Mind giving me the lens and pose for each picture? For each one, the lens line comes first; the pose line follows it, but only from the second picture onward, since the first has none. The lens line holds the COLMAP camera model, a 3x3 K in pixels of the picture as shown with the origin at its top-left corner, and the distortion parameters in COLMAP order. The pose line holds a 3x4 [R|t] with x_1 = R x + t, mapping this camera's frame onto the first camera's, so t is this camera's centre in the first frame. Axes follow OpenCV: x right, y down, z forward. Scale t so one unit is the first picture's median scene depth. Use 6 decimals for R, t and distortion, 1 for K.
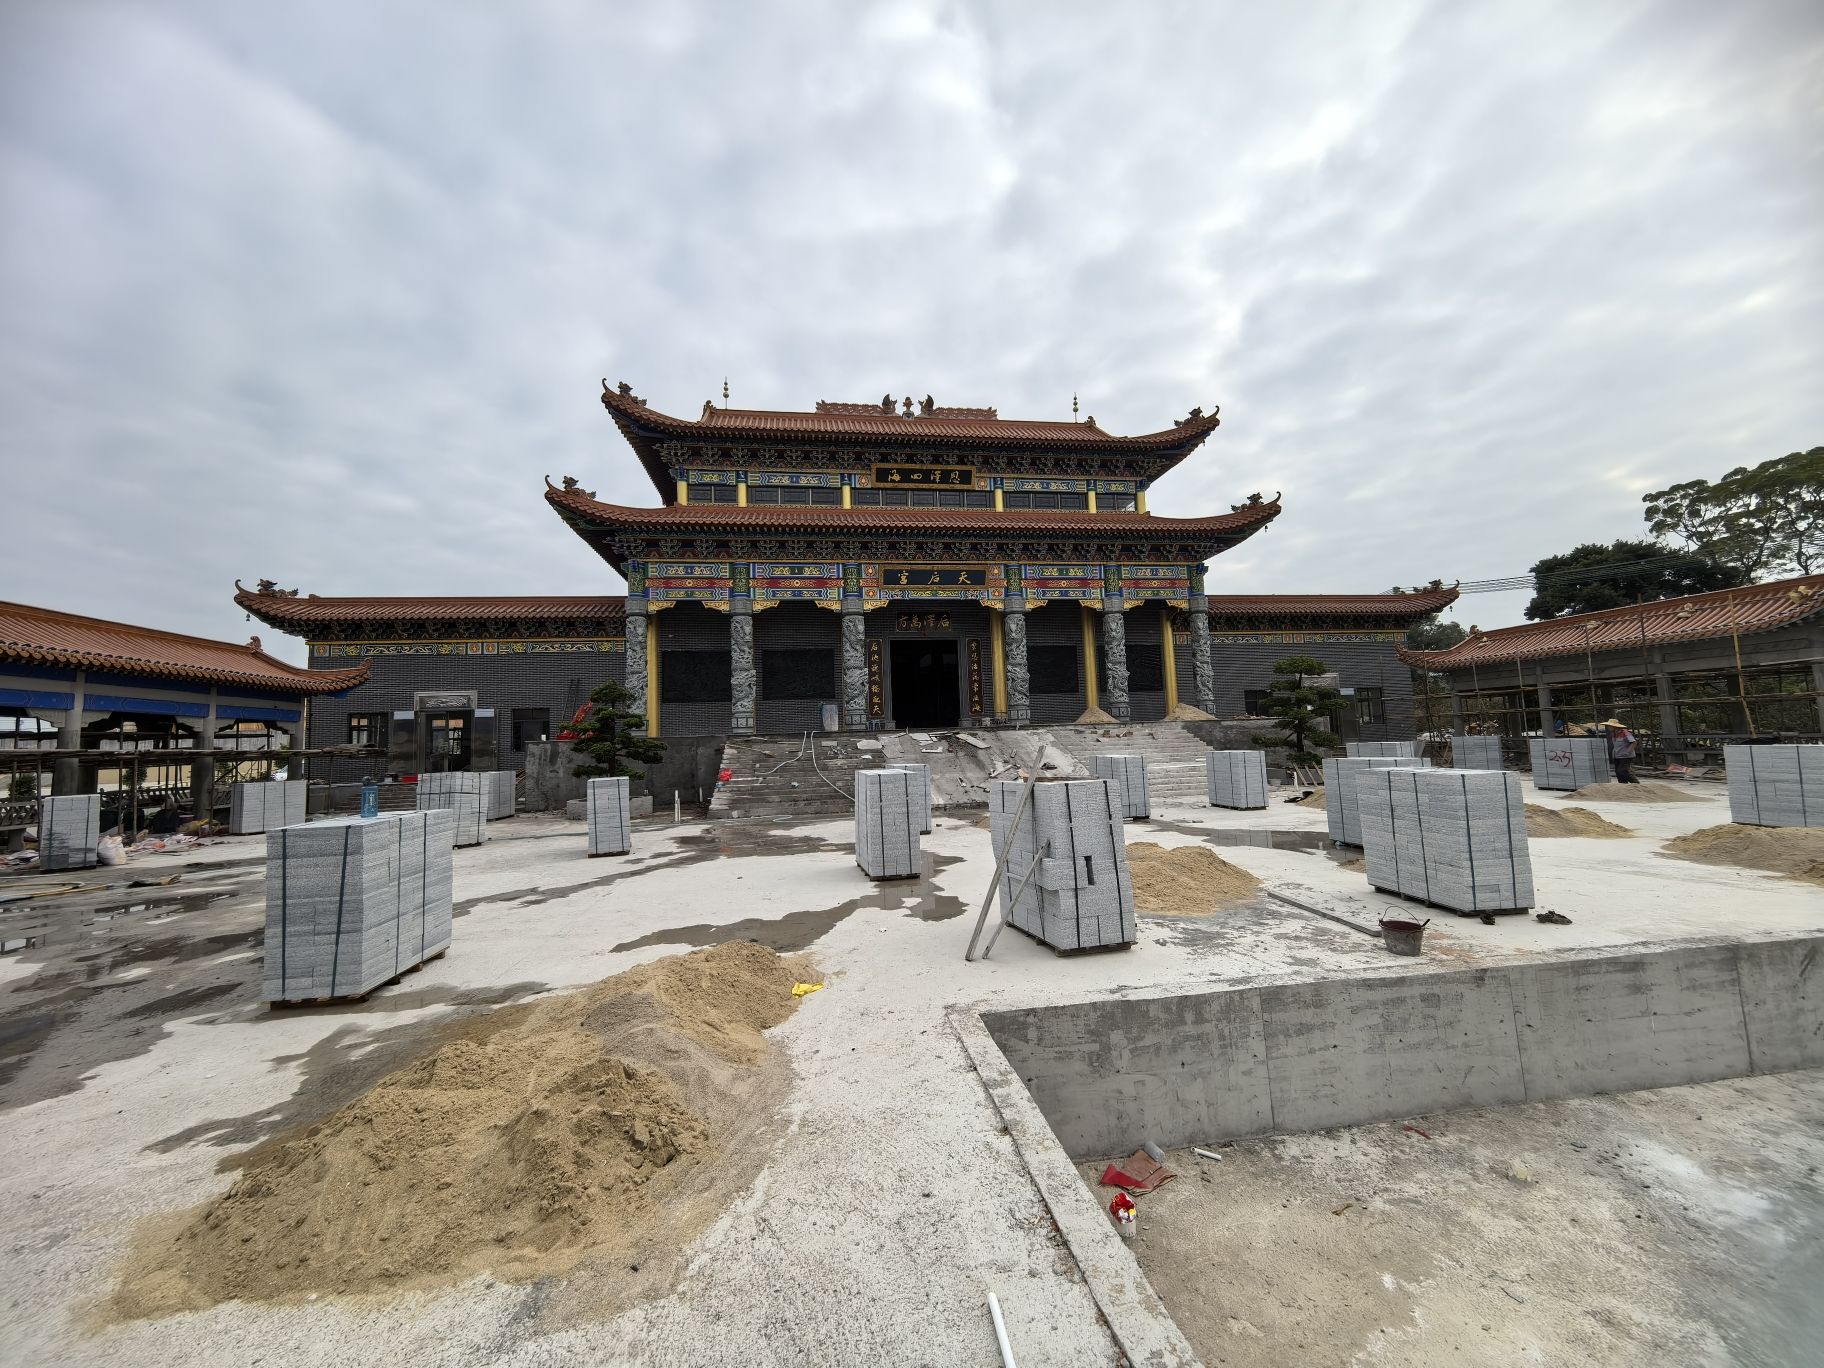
lens RADIAL K [[733.3, 0, 925.4], [0, 733.3, 685.6], [0, 0, 1]] dist [-0.000476, -0.001045]
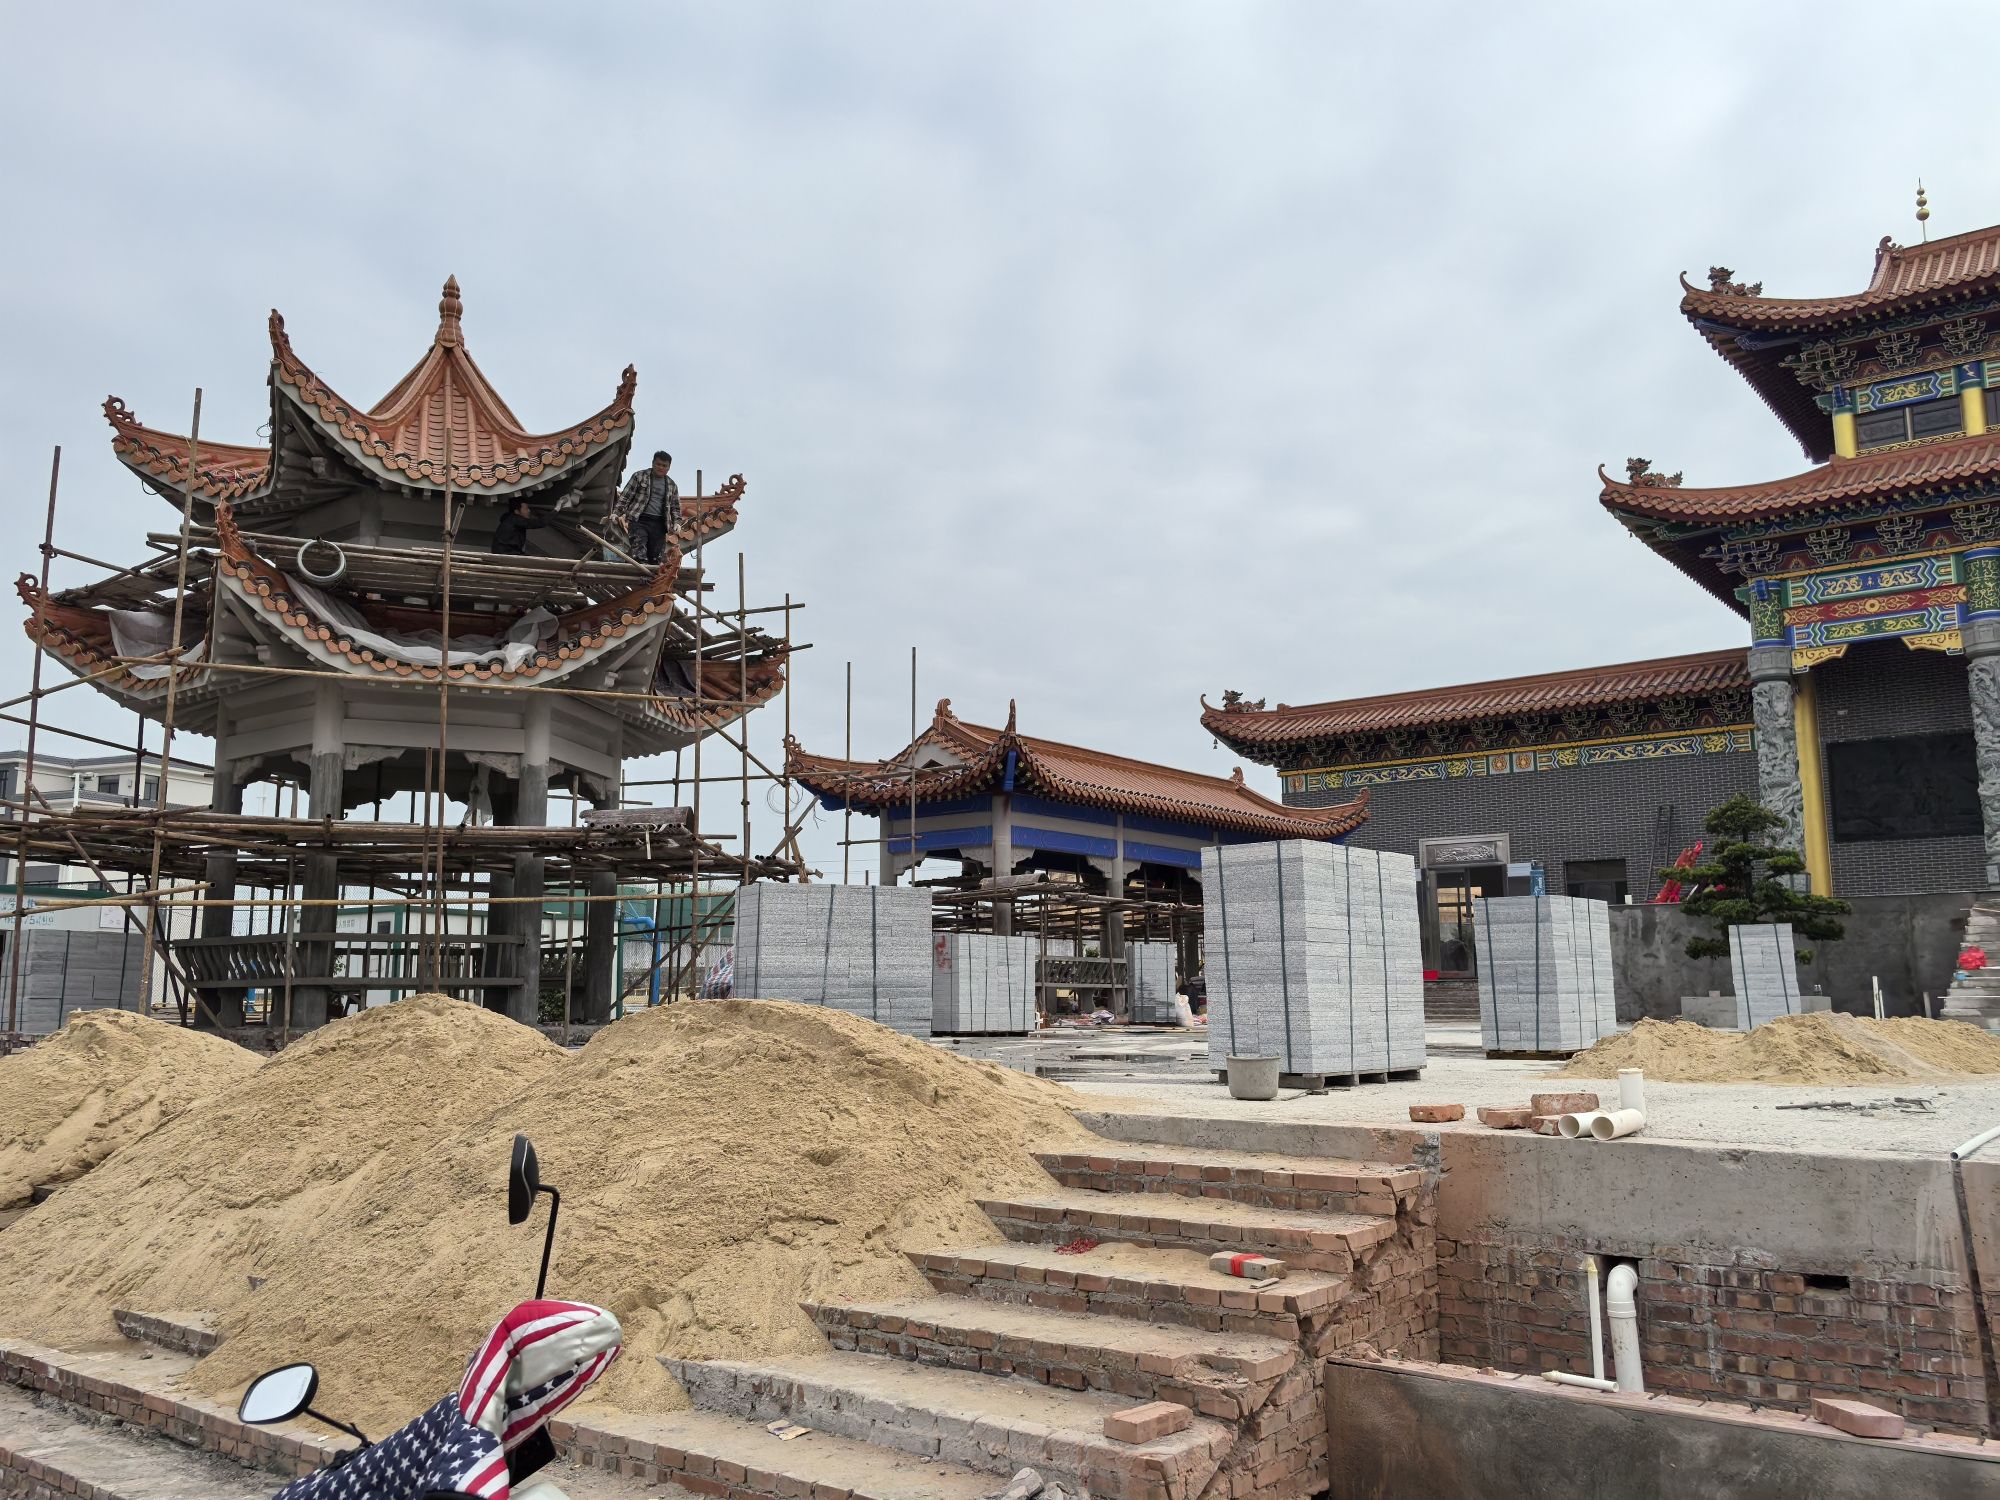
lens RADIAL K [[1551.5, 0, 1012.0], [0, 1551.5, 753.8], [0, 0, 1]] dist [0.025977, -0.049251]
pose [[0.675740, -0.079678, -0.732821, 0.061002], [0.039060, 0.996615, -0.072343, 0.018771], [0.736105, 0.020261, 0.676564, -0.178172]]
